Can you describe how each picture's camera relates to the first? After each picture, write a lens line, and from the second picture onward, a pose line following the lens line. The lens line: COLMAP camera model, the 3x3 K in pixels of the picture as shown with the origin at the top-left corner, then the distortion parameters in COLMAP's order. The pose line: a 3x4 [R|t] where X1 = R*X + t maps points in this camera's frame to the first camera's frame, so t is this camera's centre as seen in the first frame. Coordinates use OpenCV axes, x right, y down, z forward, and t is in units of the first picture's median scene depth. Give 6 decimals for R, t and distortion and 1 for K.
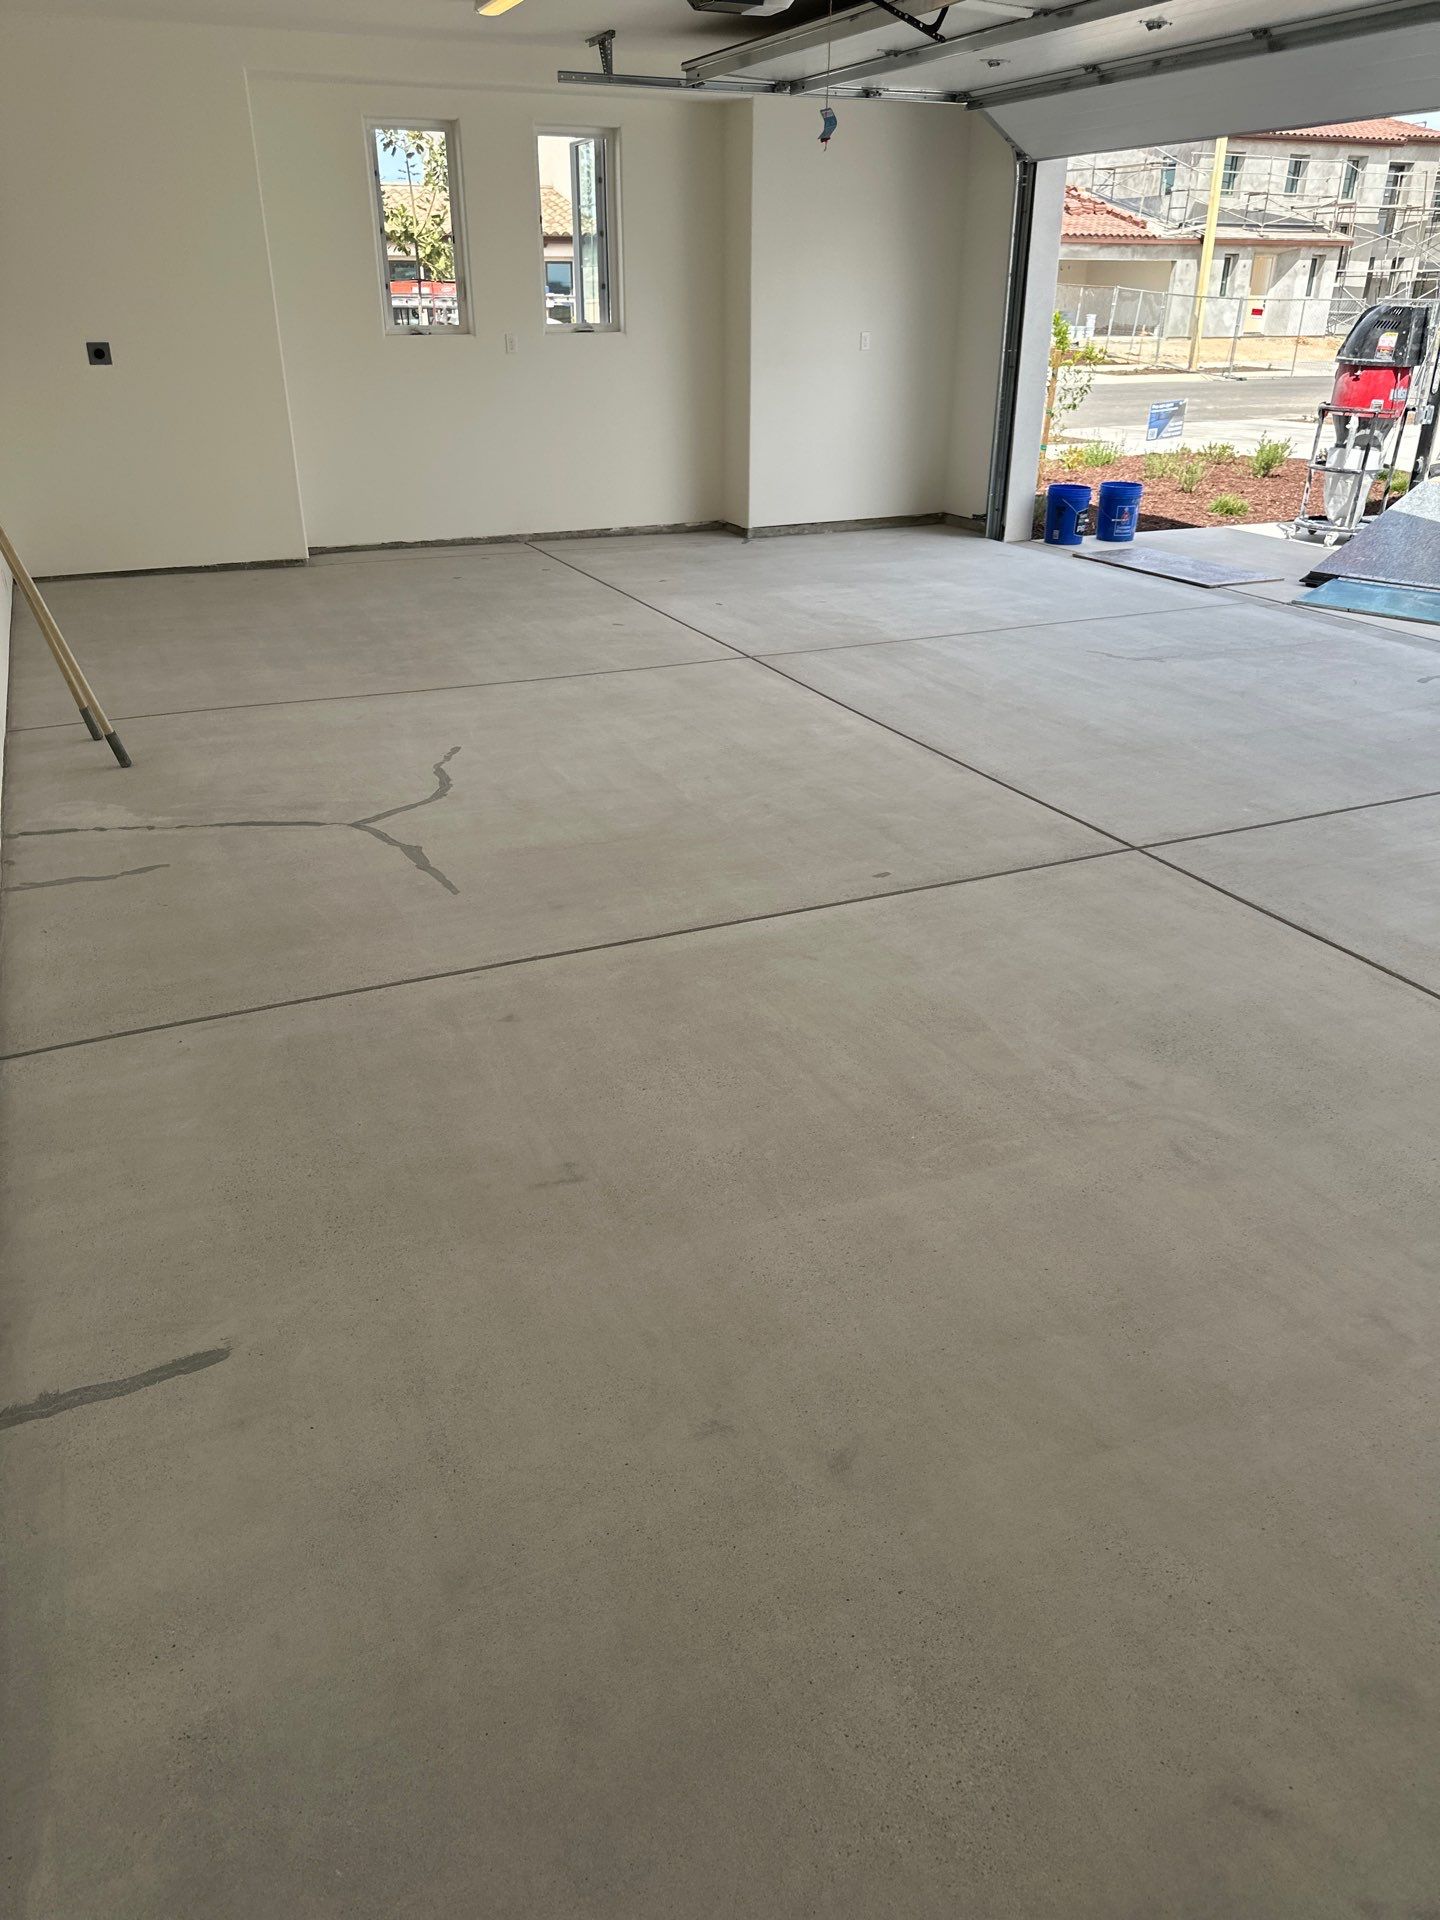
lens RADIAL K [[1313.3, 0, 713.1], [0, 1313.3, 968.7], [0, 0, 1]] dist [0.118908, -0.192321]
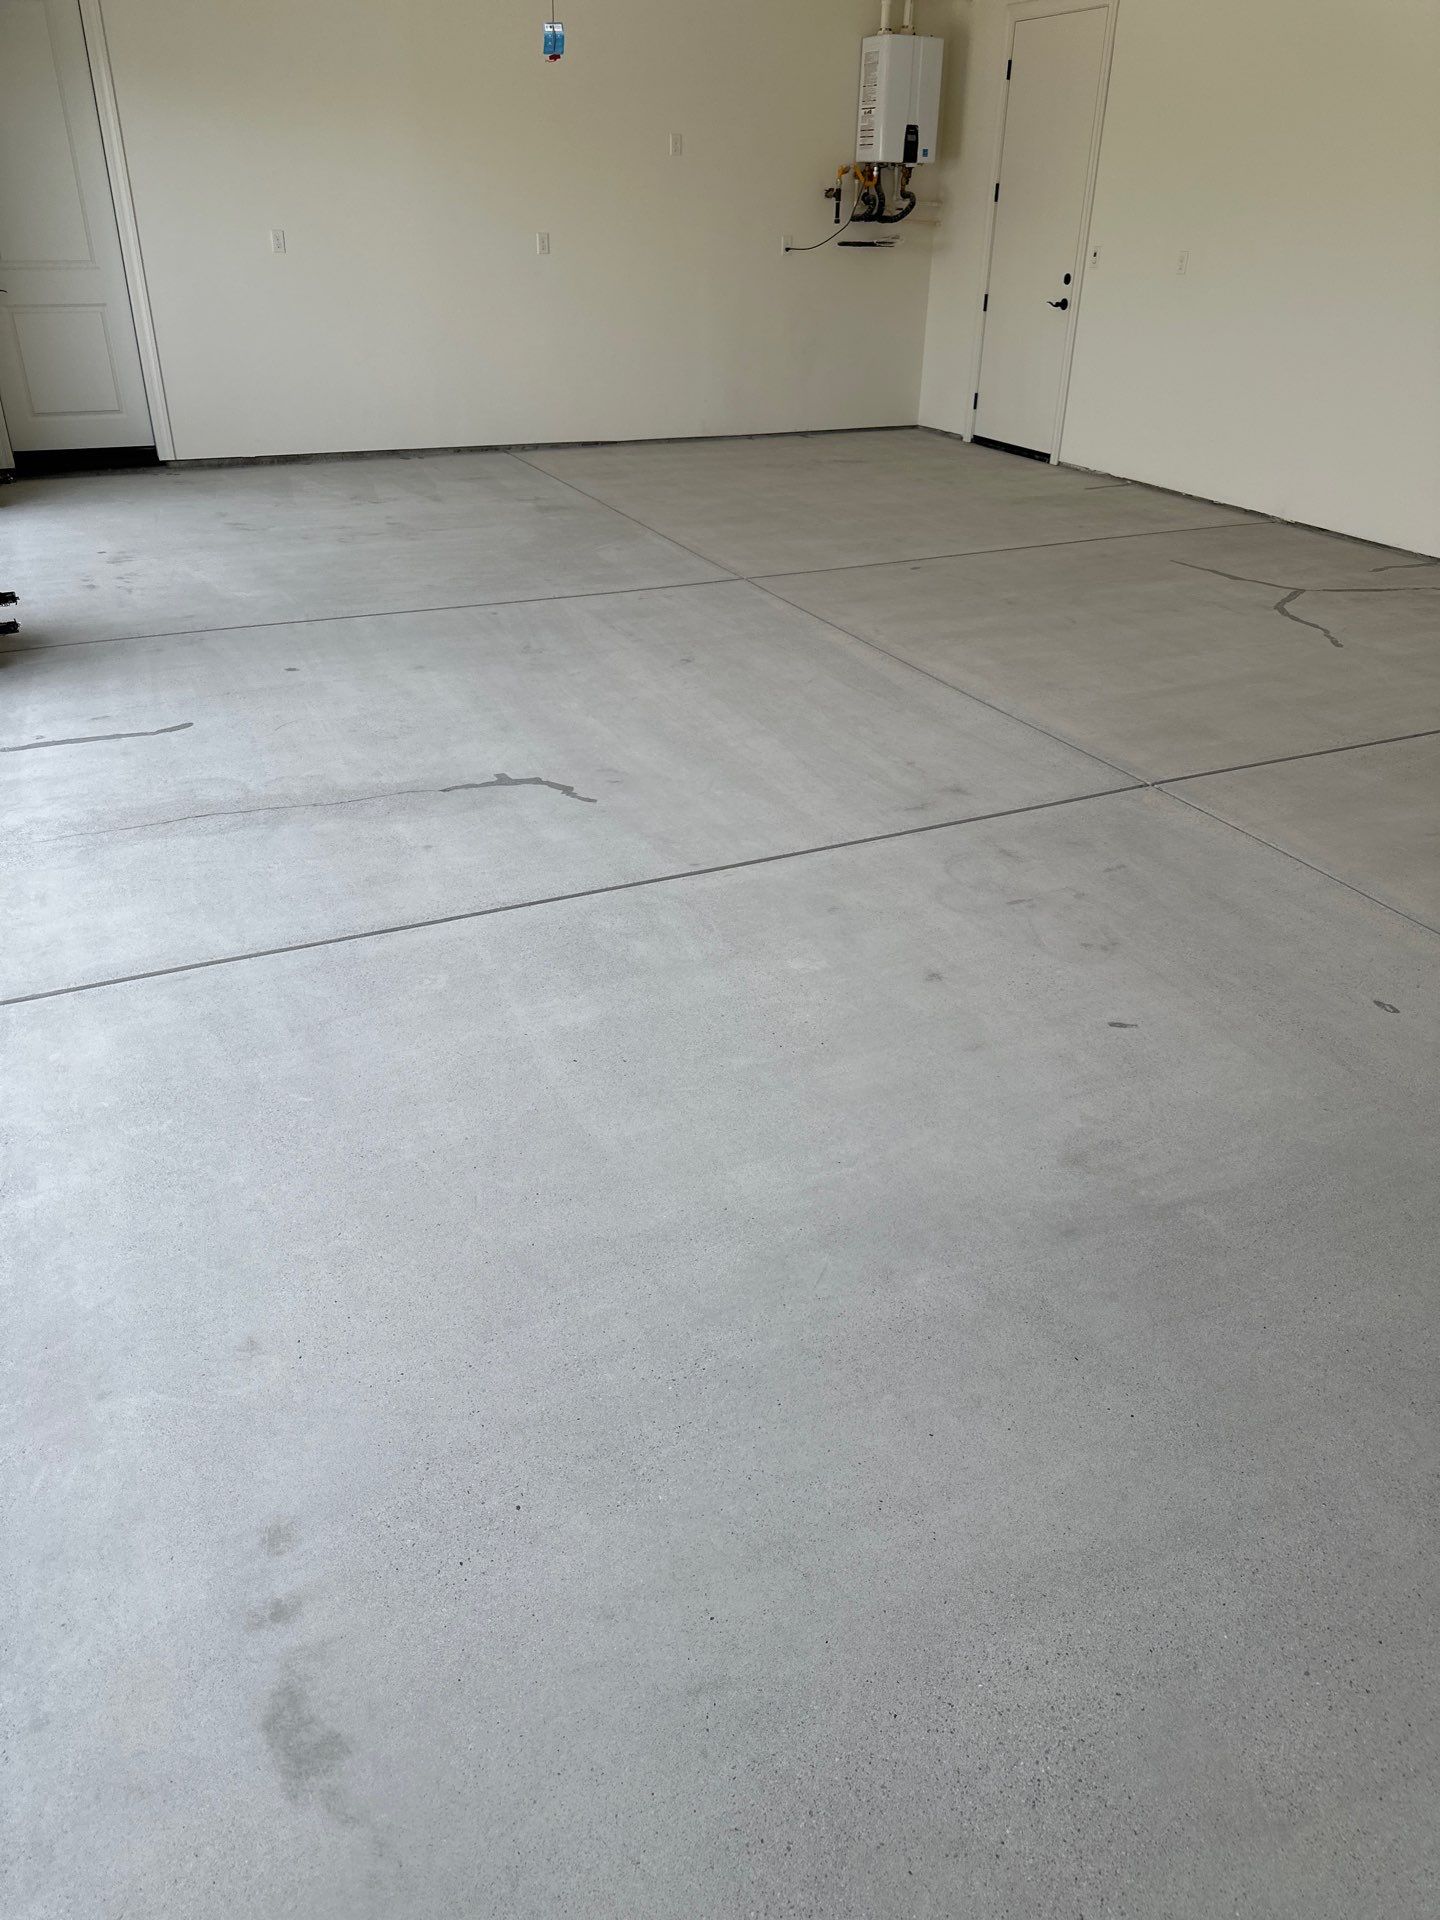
lens RADIAL K [[1343.9, 0, 730.1], [0, 1343.9, 932.1], [0, 0, 1]] dist [0.058234, -0.056499]
pose [[-0.999765, -0.010166, -0.019171, 0.252313], [-0.021542, 0.571192, 0.820534, -0.760211], [0.002609, 0.820753, -0.571277, 1.513447]]
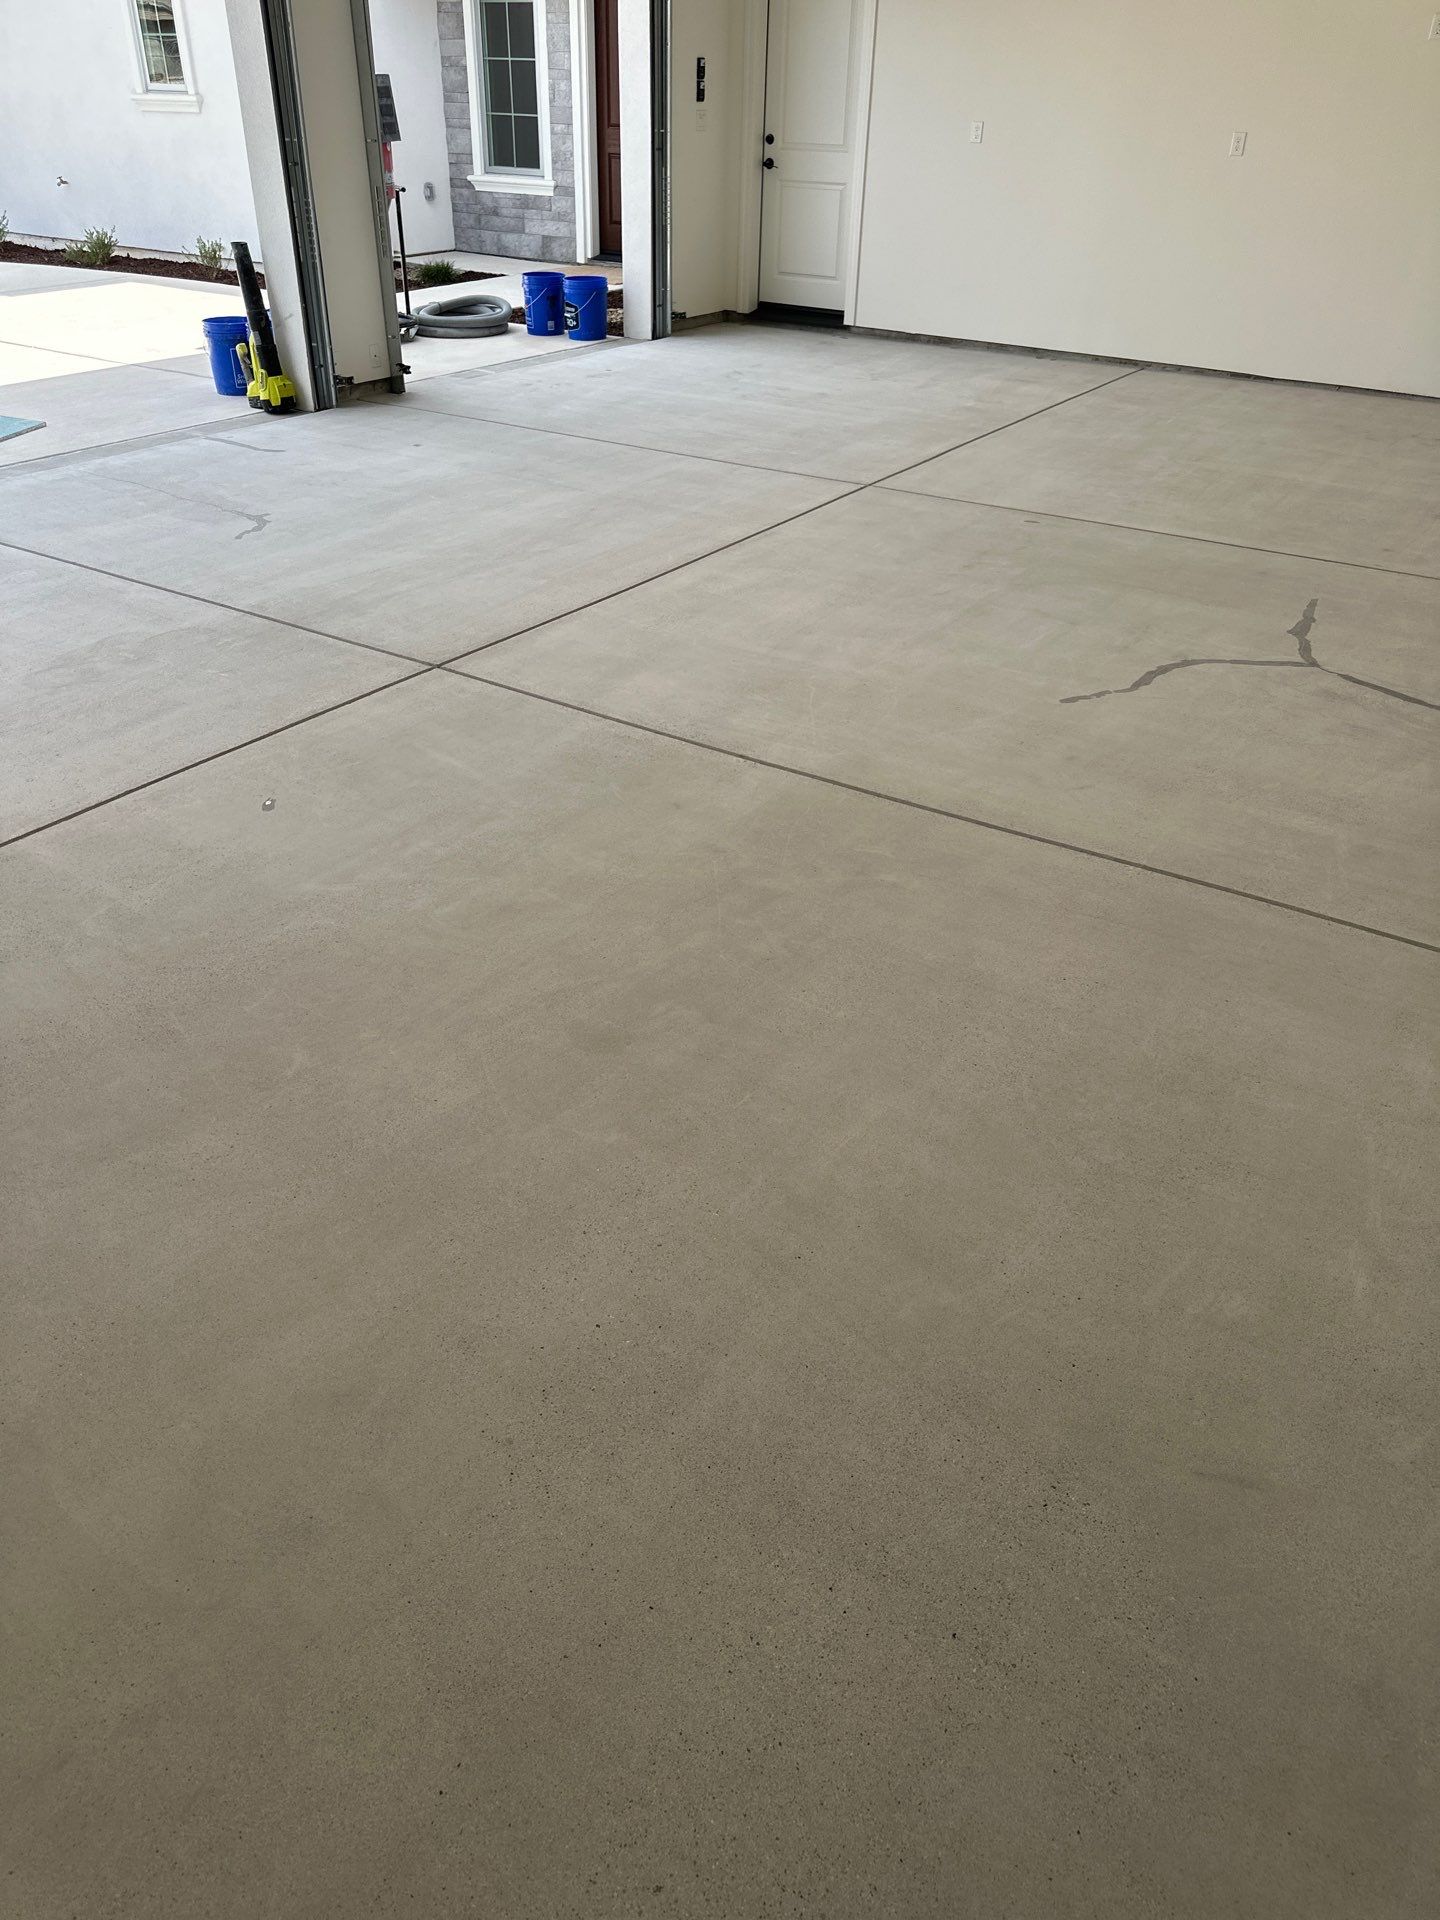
lens RADIAL K [[1366.5, 0, 720.0], [0, 1366.5, 960.0], [0, 0, 1]] dist [0.083011, -0.137995]
pose [[-0.529274, -0.465497, 0.709353, -0.608334], [0.368064, 0.627322, 0.686292, -0.583327], [-0.764459, 0.624323, -0.160693, 1.162622]]
